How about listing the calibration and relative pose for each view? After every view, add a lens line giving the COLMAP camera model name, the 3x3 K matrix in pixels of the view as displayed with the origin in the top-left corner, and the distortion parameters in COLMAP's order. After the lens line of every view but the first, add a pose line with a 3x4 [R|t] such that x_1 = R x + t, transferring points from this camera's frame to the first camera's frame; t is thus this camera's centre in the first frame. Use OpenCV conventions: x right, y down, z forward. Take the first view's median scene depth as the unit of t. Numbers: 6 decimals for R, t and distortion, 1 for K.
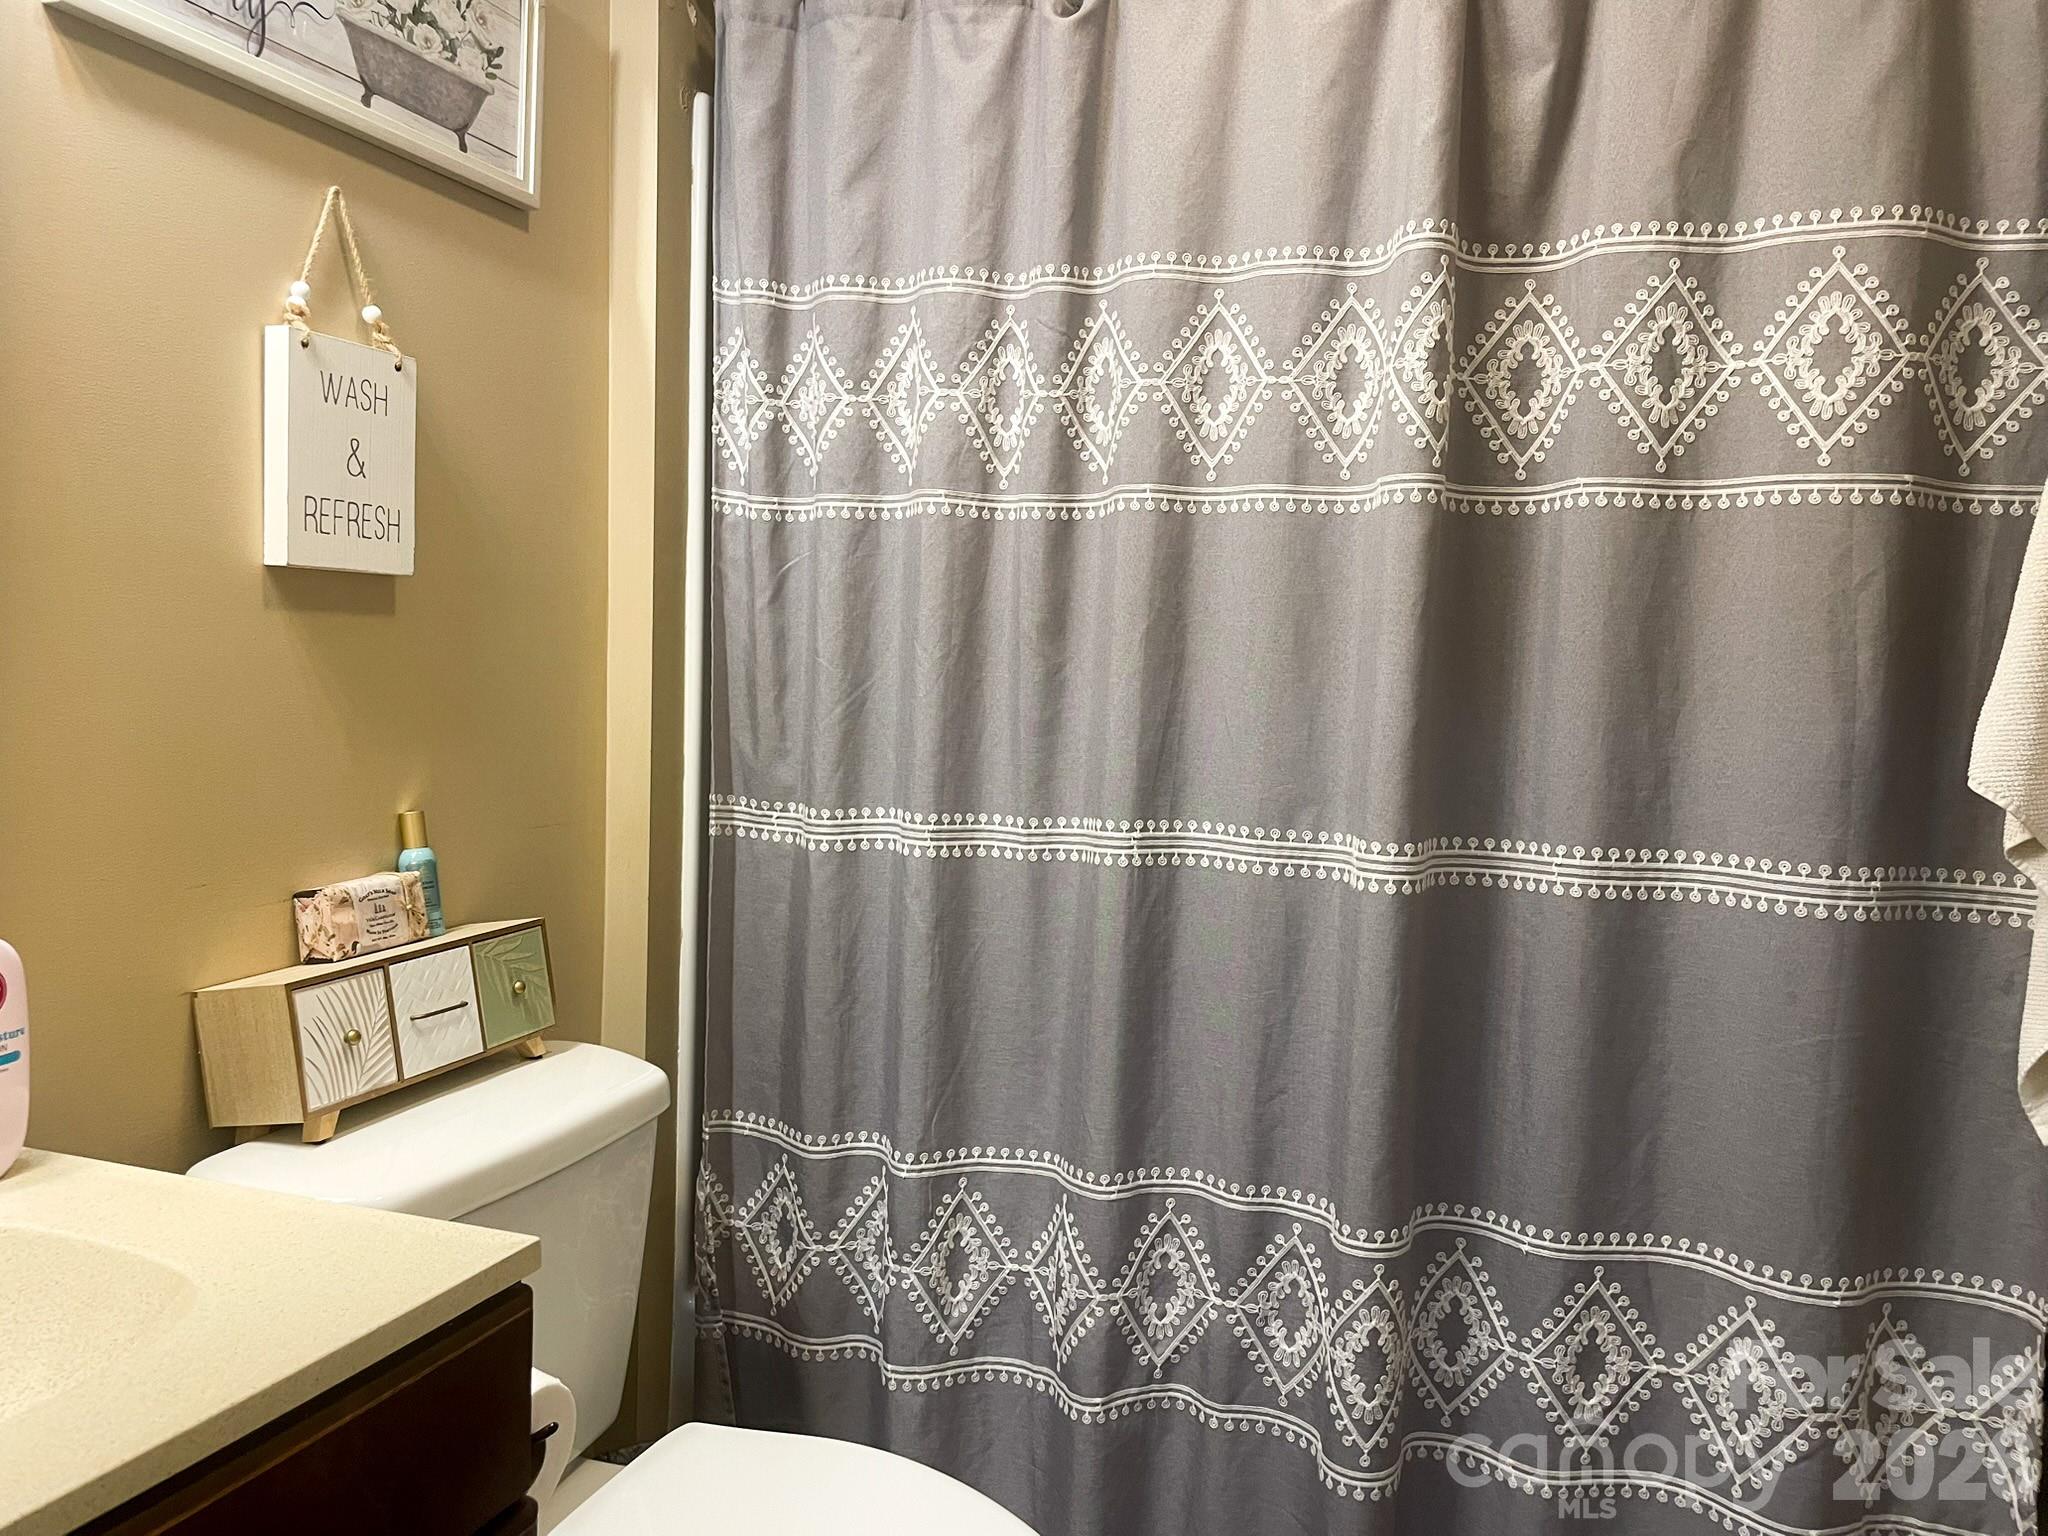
lens RADIAL K [[1544.6, 0, 1020.8], [0, 1544.6, 770.8], [0, 0, 1]] dist [0.075091, -0.091833]
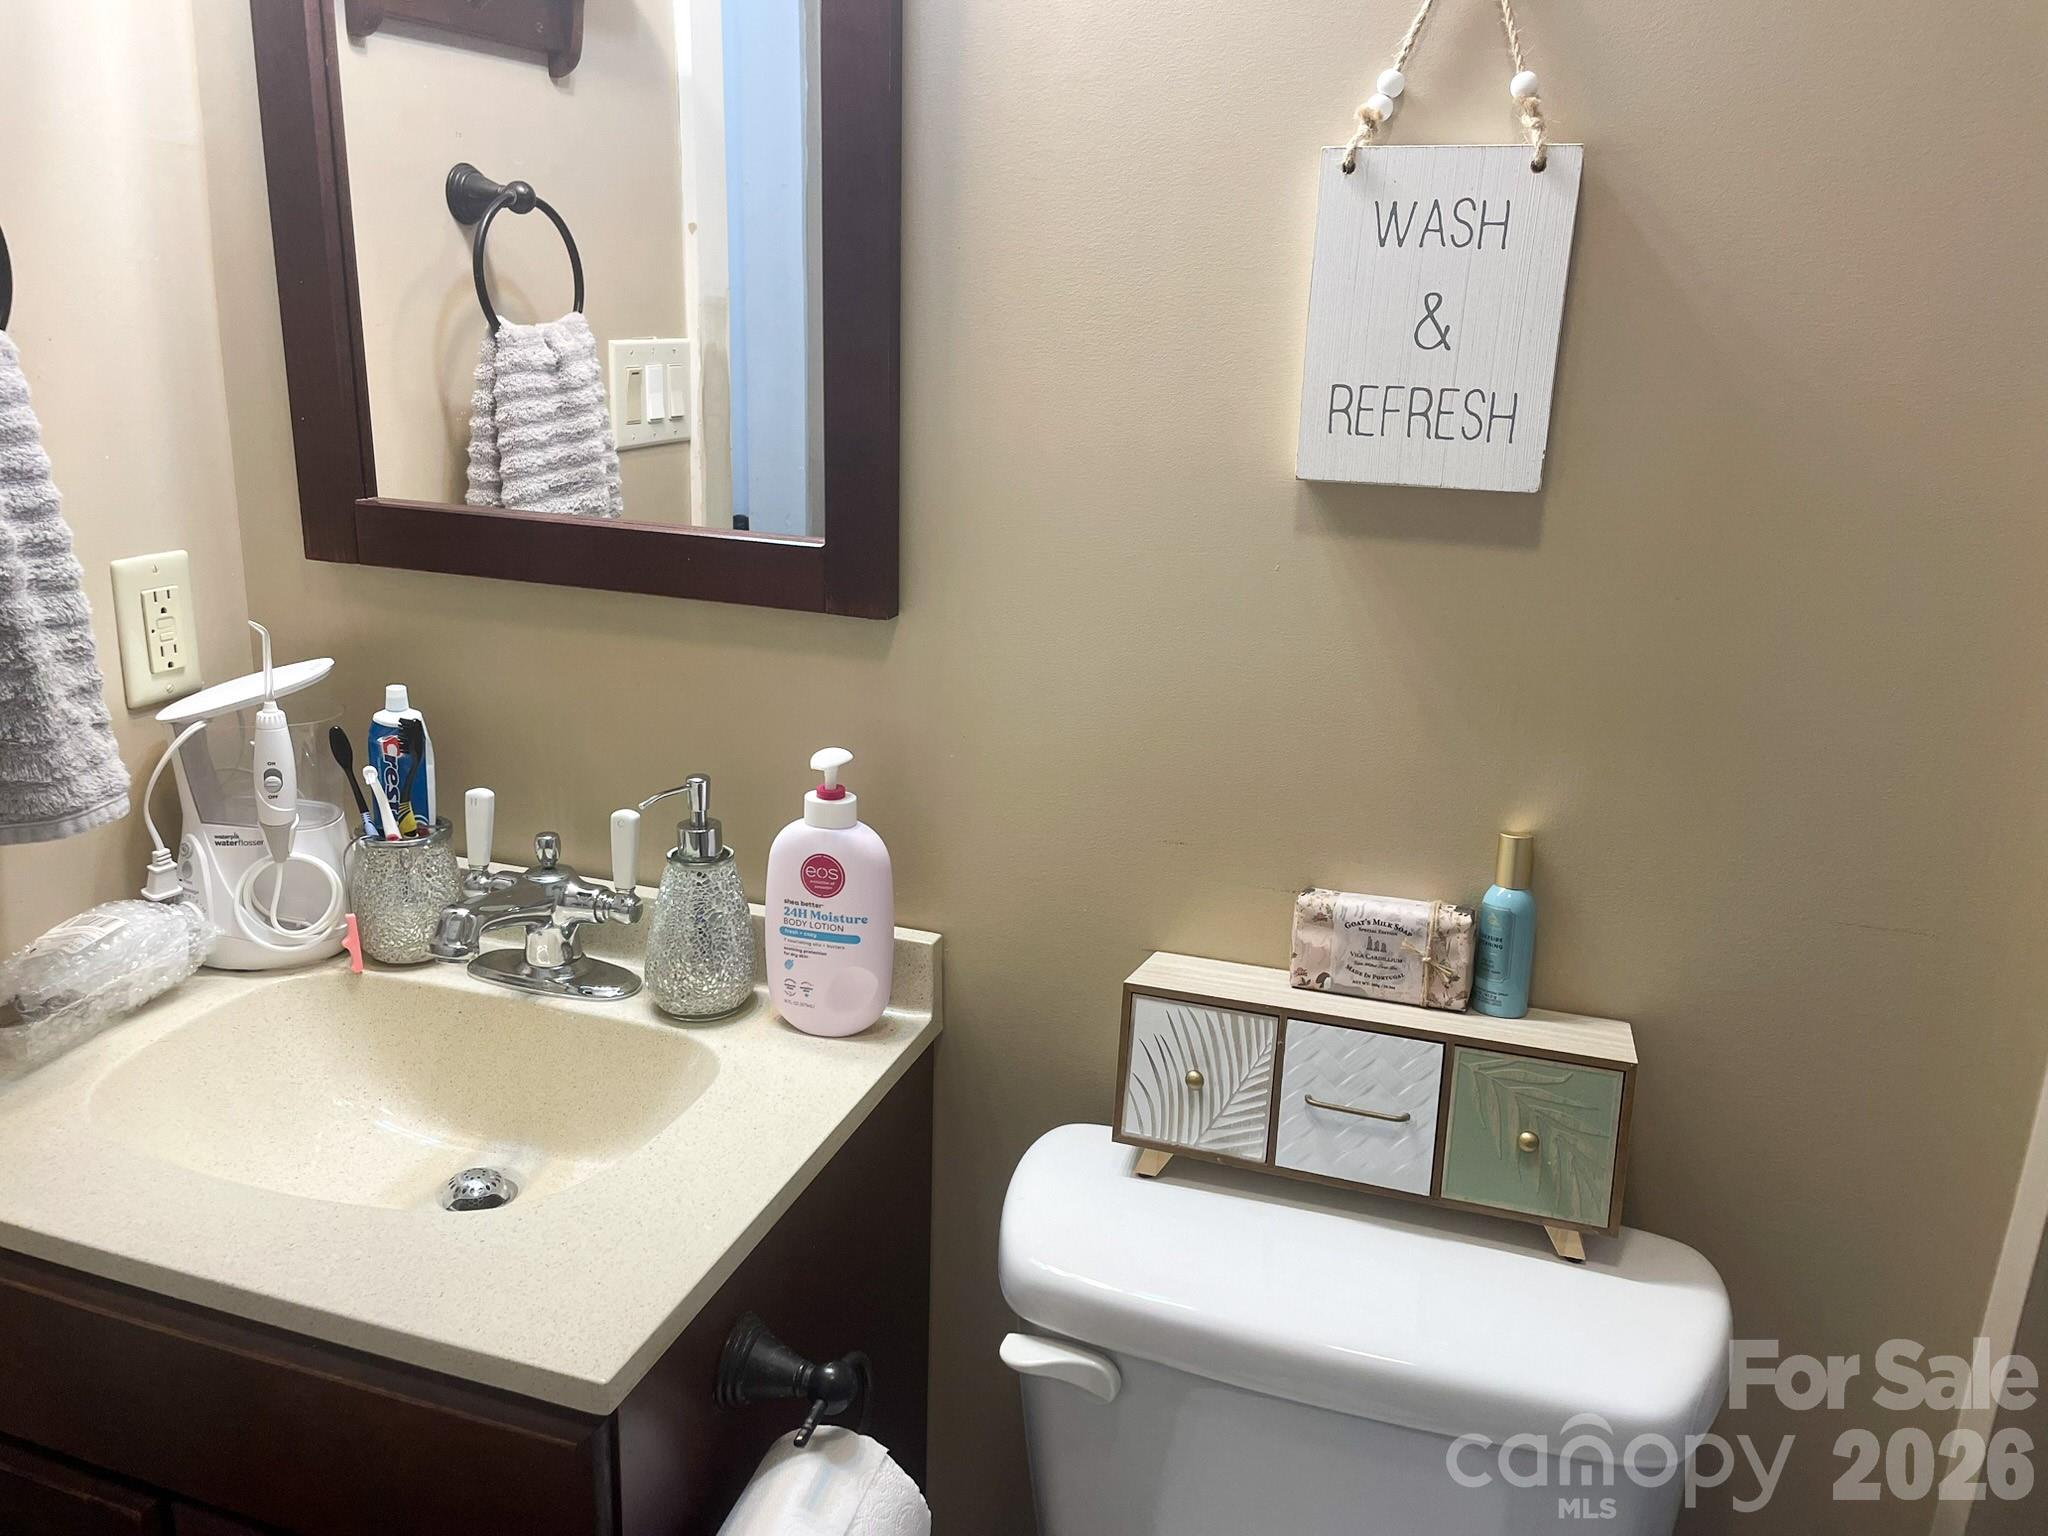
lens RADIAL K [[1544.6, 0, 1018.2], [0, 1544.6, 765.6], [0, 0, 1]] dist [0.075091, -0.091833]
pose [[0.021048, 0.254080, -0.966954, 0.284384], [-0.103211, 0.962553, 0.250677, -0.165869], [0.994437, 0.094524, 0.046483, 0.808682]]
